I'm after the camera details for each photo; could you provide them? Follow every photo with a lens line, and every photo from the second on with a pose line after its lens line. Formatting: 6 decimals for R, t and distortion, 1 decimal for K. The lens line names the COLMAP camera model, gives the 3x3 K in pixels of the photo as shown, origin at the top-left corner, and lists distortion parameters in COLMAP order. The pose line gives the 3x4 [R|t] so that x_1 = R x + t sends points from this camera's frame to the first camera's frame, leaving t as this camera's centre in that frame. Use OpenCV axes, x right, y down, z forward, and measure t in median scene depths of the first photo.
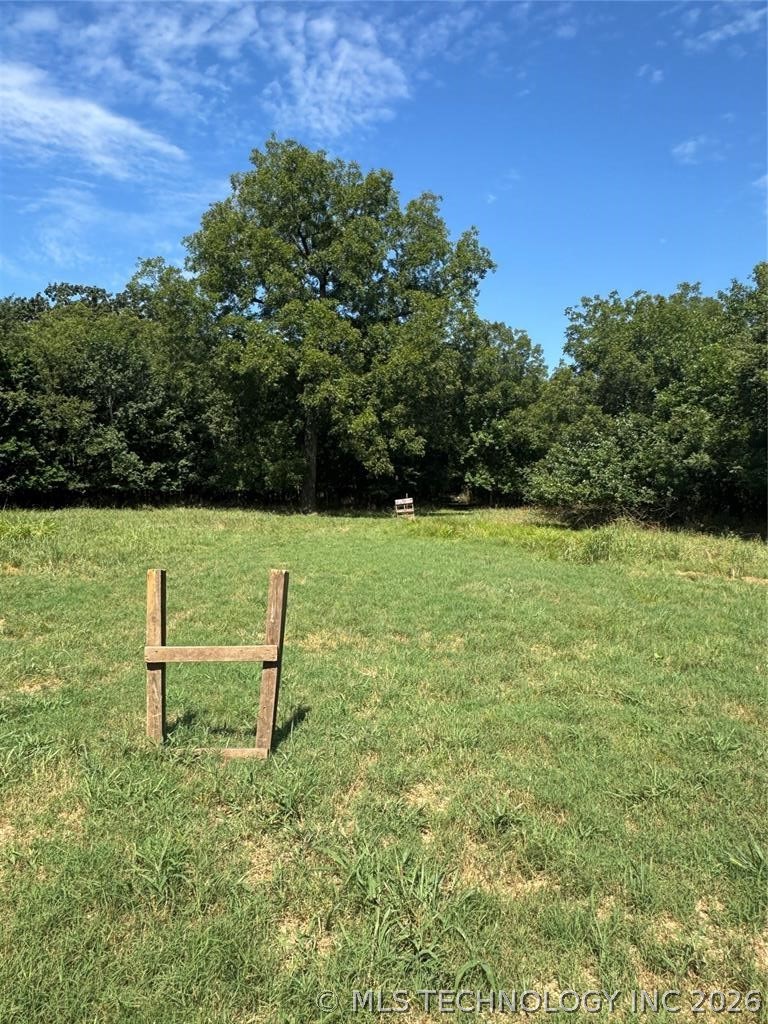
lens RADIAL K [[716.6, 0, 384.8], [0, 716.6, 510.3], [0, 0, 1]] dist [-0.000314, 0.000013]
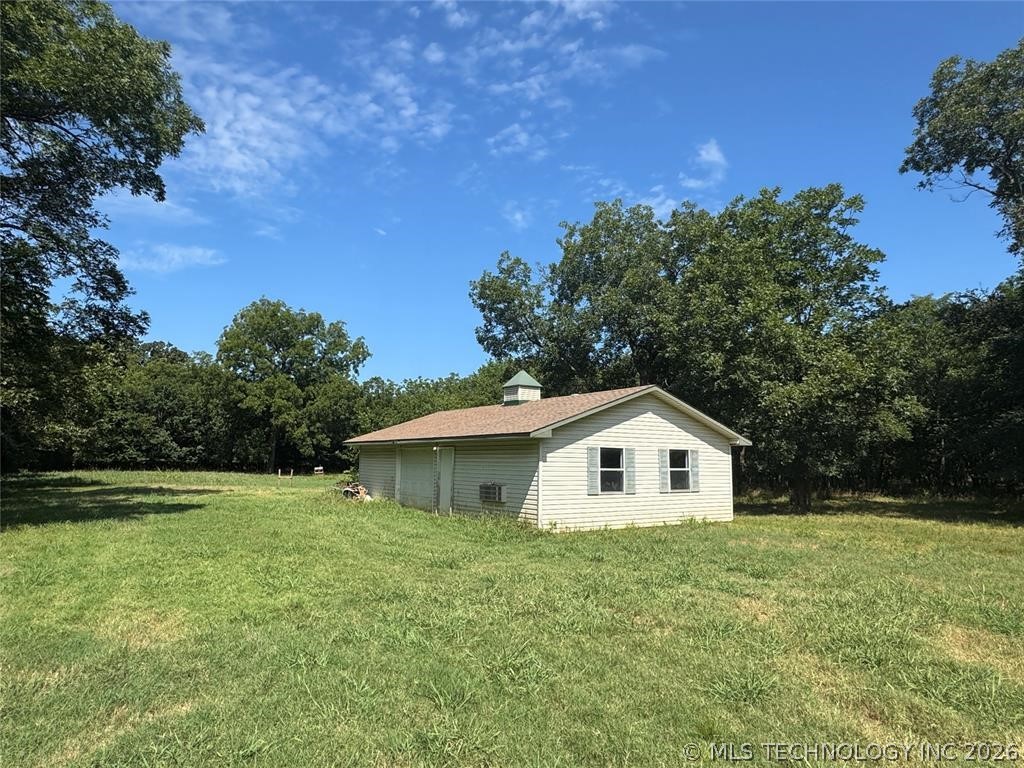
lens RADIAL K [[642.9, 0, 515.8], [0, 642.9, 377.8], [0, 0, 1]] dist [0.005370, 0.000712]
pose [[0.956404, 0.047848, 0.288100, 0.022339], [-0.000108, 0.986545, -0.163488, 0.033537], [-0.292046, 0.156330, 0.943541, -0.987823]]
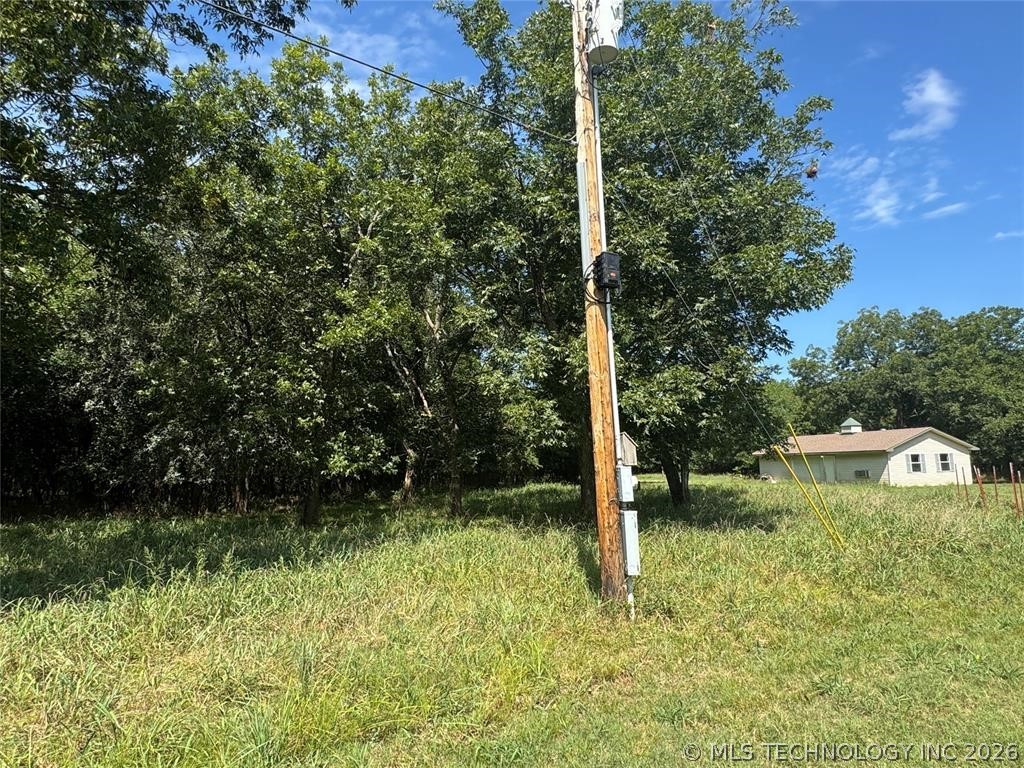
lens RADIAL K [[642.9, 0, 503.9], [0, 642.9, 380.6], [0, 0, 1]] dist [0.005370, 0.000712]
pose [[0.999506, -0.019883, 0.024359, -1.755550], [0.023681, 0.985644, -0.167169, 0.096457], [-0.020686, 0.167664, 0.985627, -3.272667]]
